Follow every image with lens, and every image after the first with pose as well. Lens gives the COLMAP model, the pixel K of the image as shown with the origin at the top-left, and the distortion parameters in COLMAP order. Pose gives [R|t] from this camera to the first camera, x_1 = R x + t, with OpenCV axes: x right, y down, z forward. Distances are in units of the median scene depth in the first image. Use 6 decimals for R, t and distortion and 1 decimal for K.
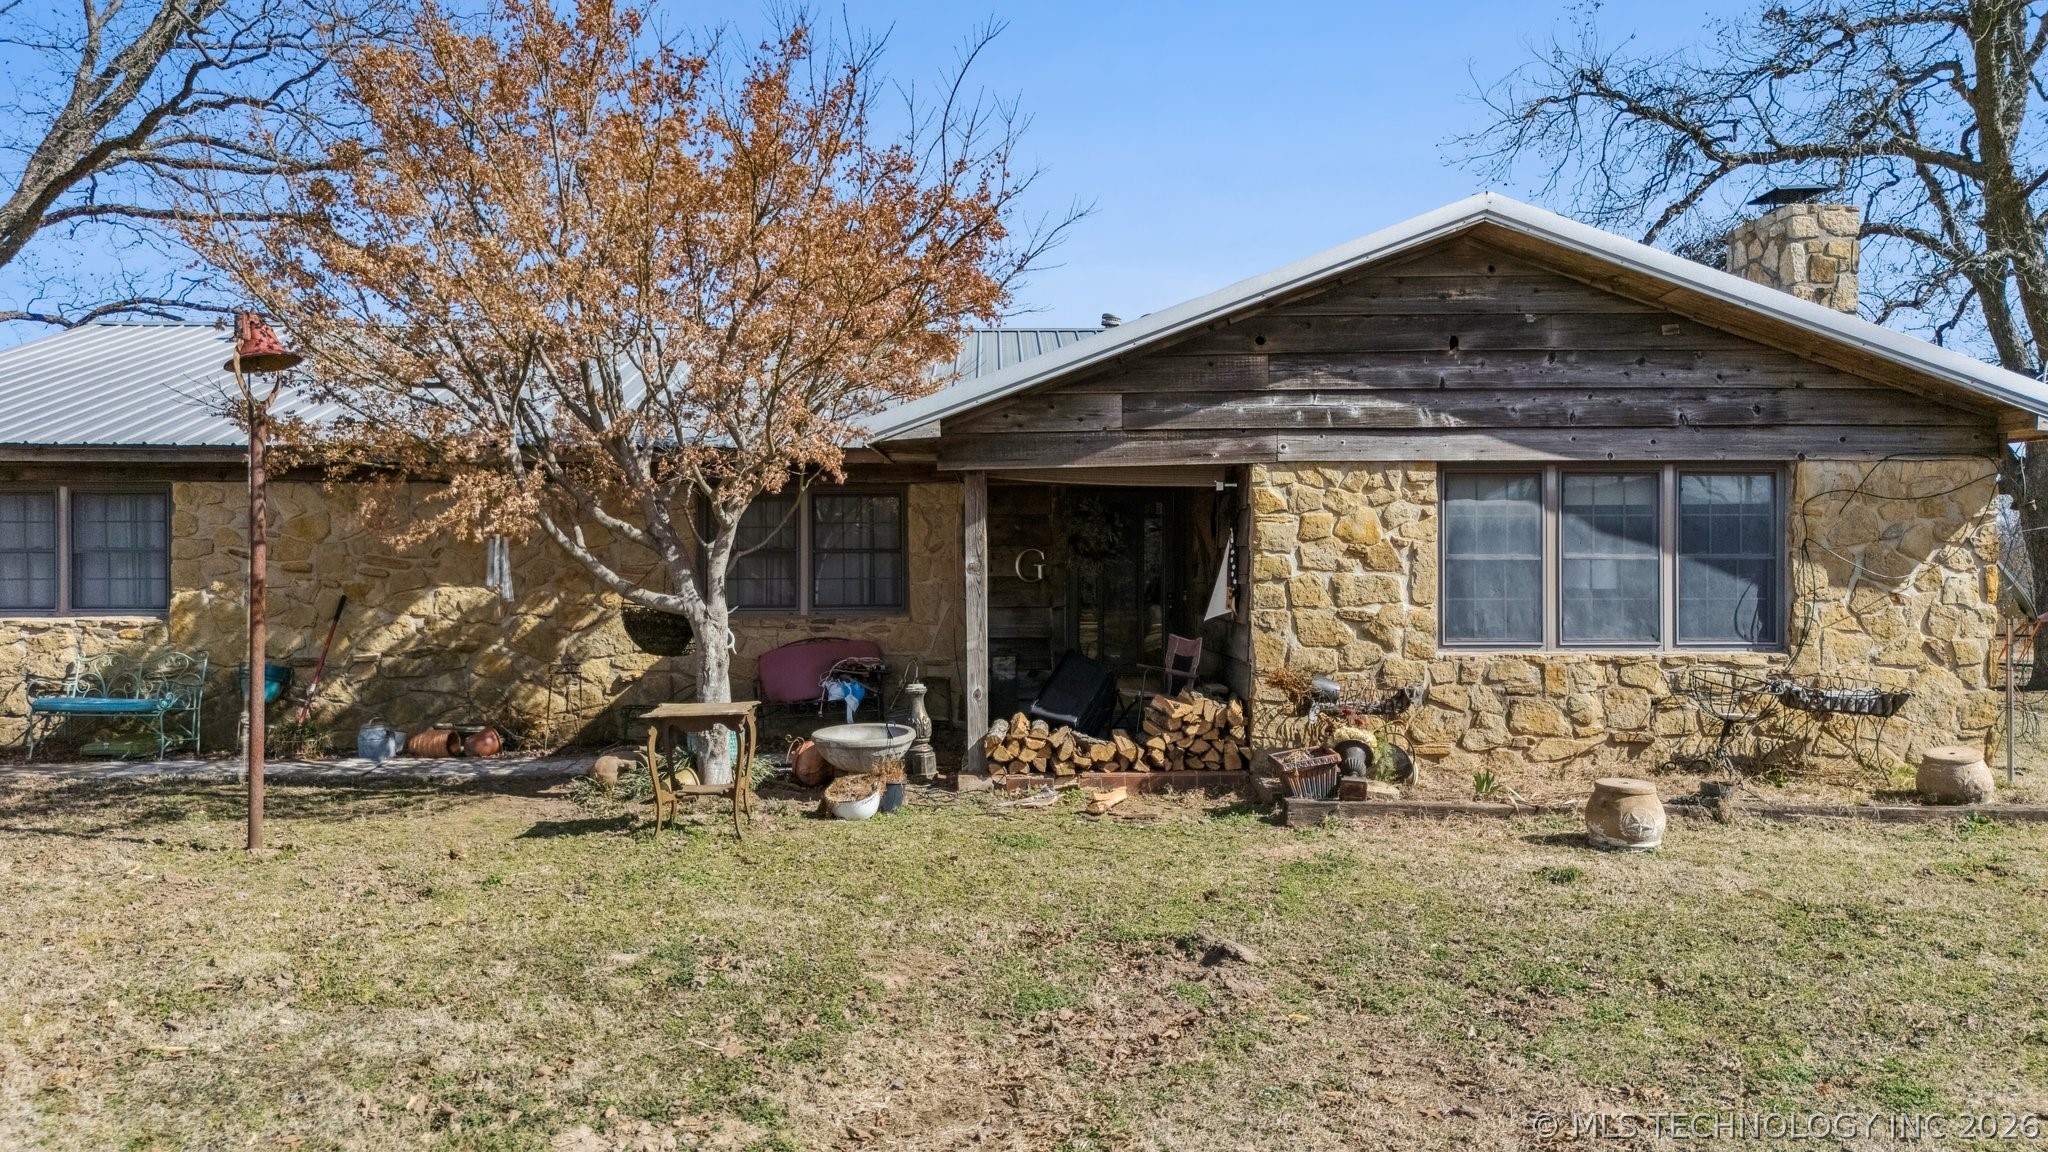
lens RADIAL K [[1466.9, 0, 1024.0], [0, 1466.9, 576.0], [0, 0, 1]] dist [0.170405, -0.218615]
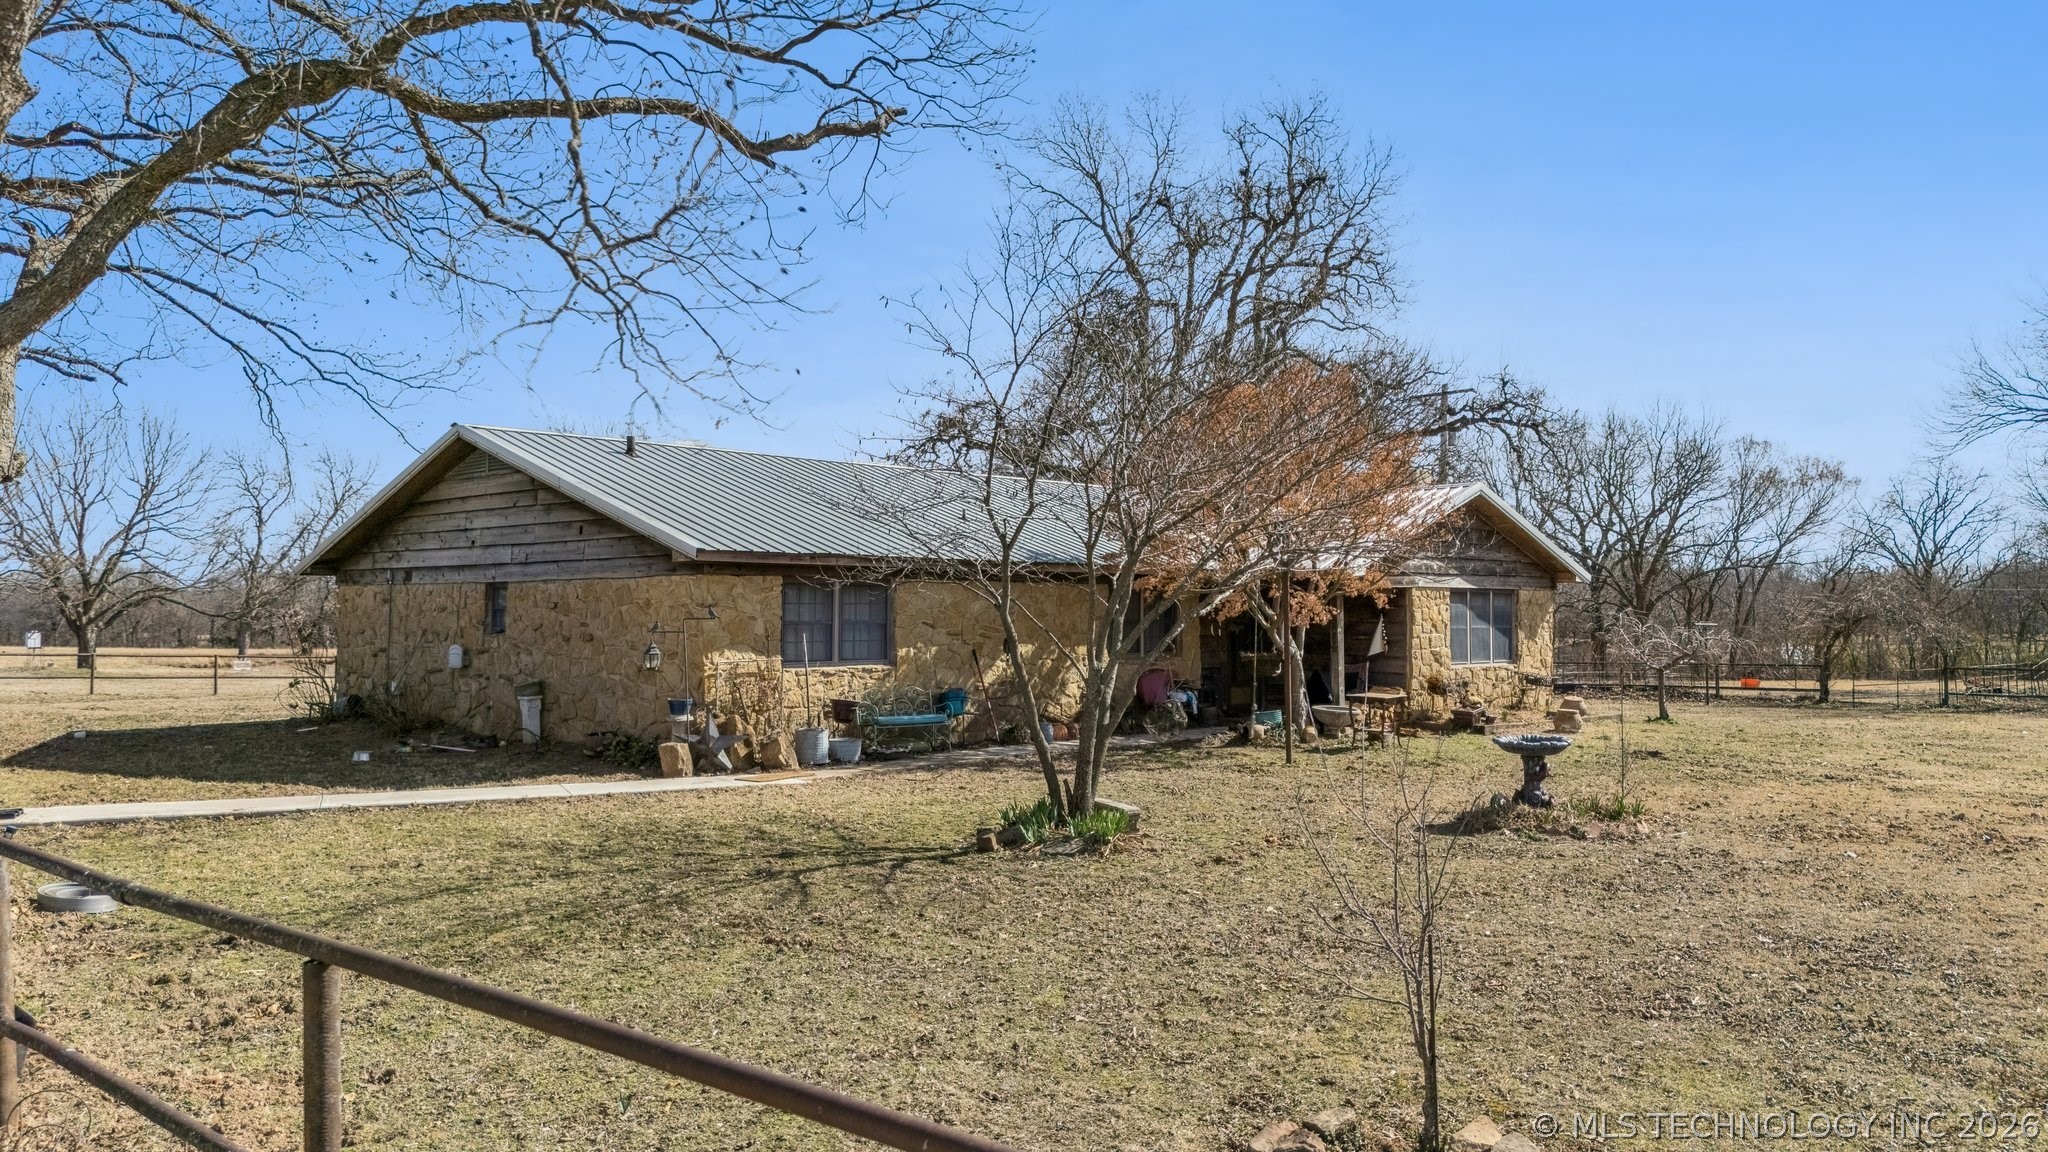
lens RADIAL K [[1466.9, 0, 1024.0], [0, 1466.9, 576.0], [0, 0, 1]] dist [0.170405, -0.218615]
pose [[0.701566, 0.021706, 0.712274, -1.943052], [0.000561, 0.999519, -0.031012, -0.022070], [-0.712604, 0.022157, 0.701216, -0.206413]]
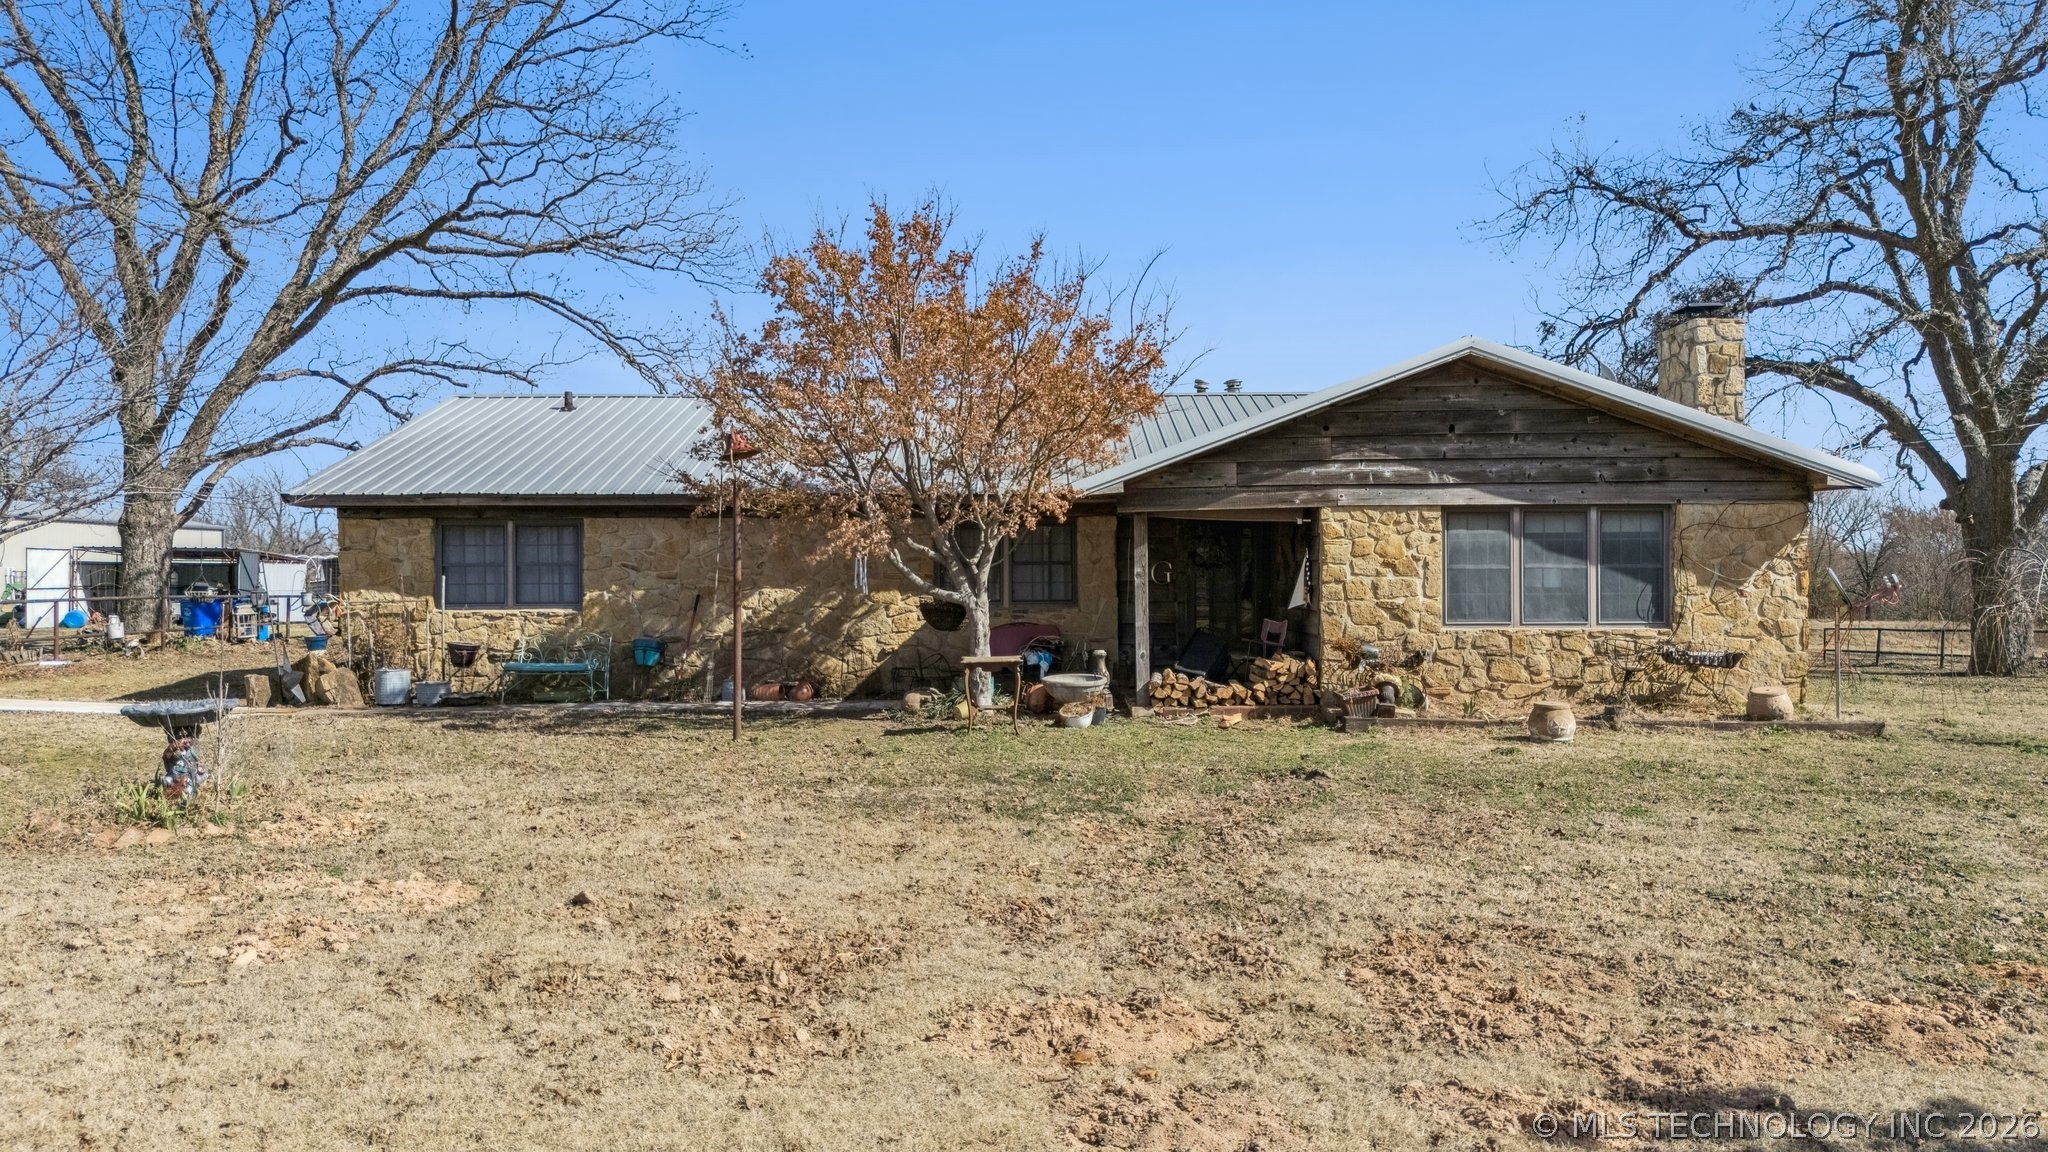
lens RADIAL K [[1466.9, 0, 1024.0], [0, 1466.9, 576.0], [0, 0, 1]] dist [0.170405, -0.218615]
pose [[0.999668, -0.002422, -0.025661, -0.117219], [0.002309, 0.999987, -0.004454, 0.002666], [0.025672, 0.004394, 0.999661, -0.558081]]
